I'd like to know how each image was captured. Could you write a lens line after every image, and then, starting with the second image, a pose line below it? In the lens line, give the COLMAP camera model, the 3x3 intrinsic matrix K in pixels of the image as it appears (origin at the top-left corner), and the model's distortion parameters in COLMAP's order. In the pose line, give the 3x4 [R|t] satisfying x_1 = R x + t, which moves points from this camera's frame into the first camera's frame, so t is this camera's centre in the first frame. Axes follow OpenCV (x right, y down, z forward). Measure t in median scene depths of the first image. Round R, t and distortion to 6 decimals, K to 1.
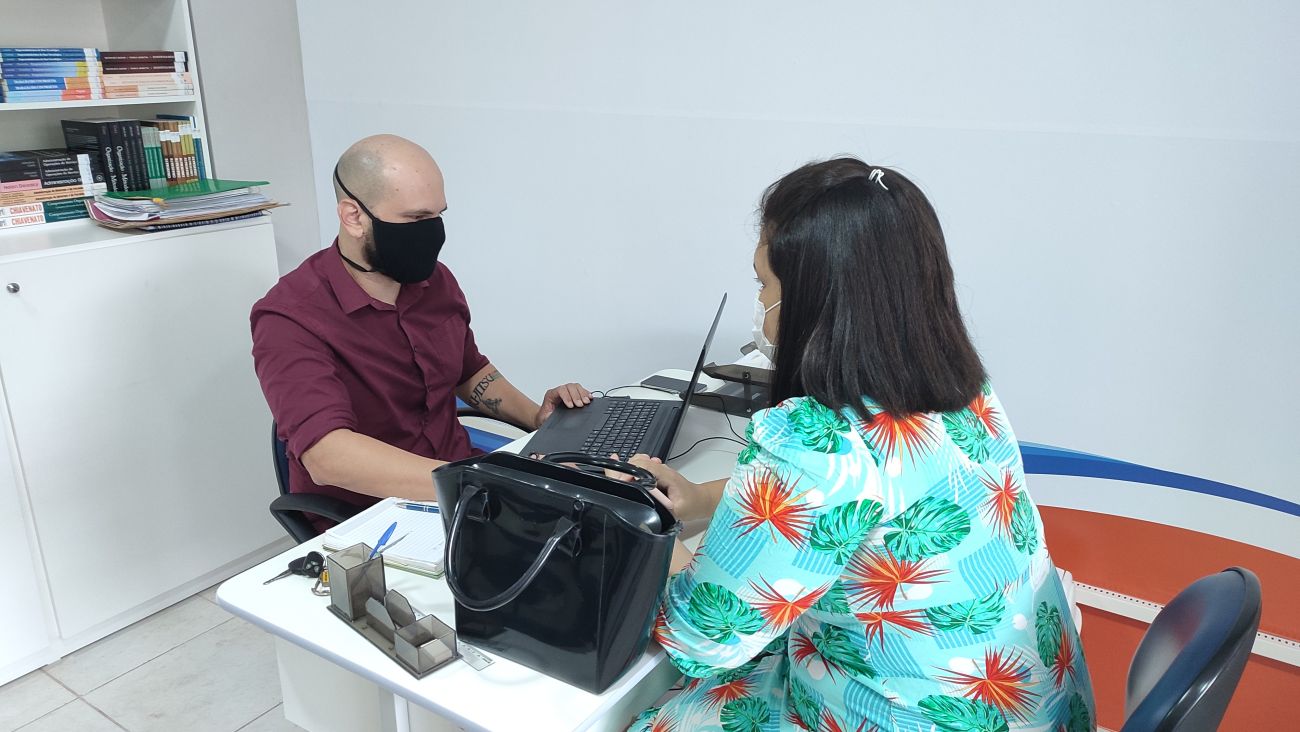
lens RADIAL K [[953.1, 0, 650.0], [0, 953.1, 366.0], [0, 0, 1]] dist [0.001327, -0.006425]
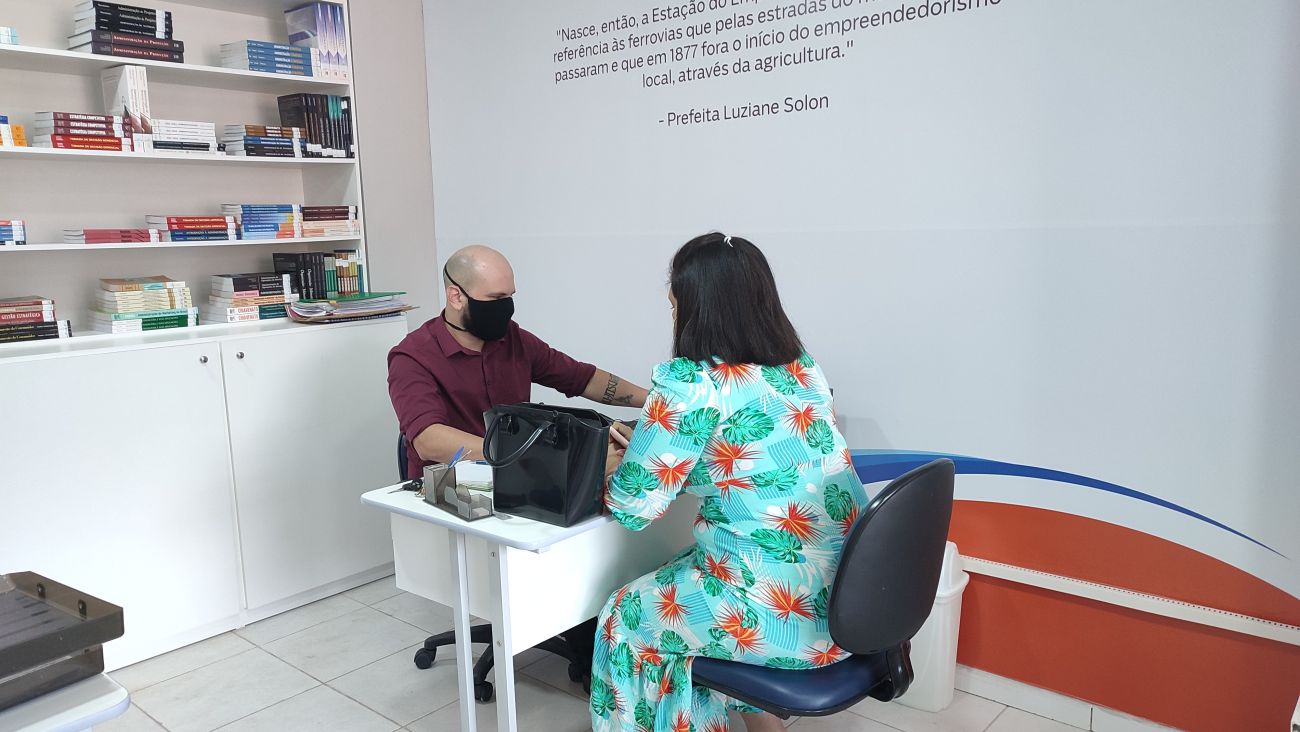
lens RADIAL K [[953.1, 0, 650.0], [0, 953.1, 366.0], [0, 0, 1]] dist [0.001327, -0.006425]
pose [[0.991557, -0.012671, -0.129053, 0.302152], [-0.009054, 0.986020, -0.166381, 0.315758], [0.129357, 0.166145, 0.977580, -0.689116]]
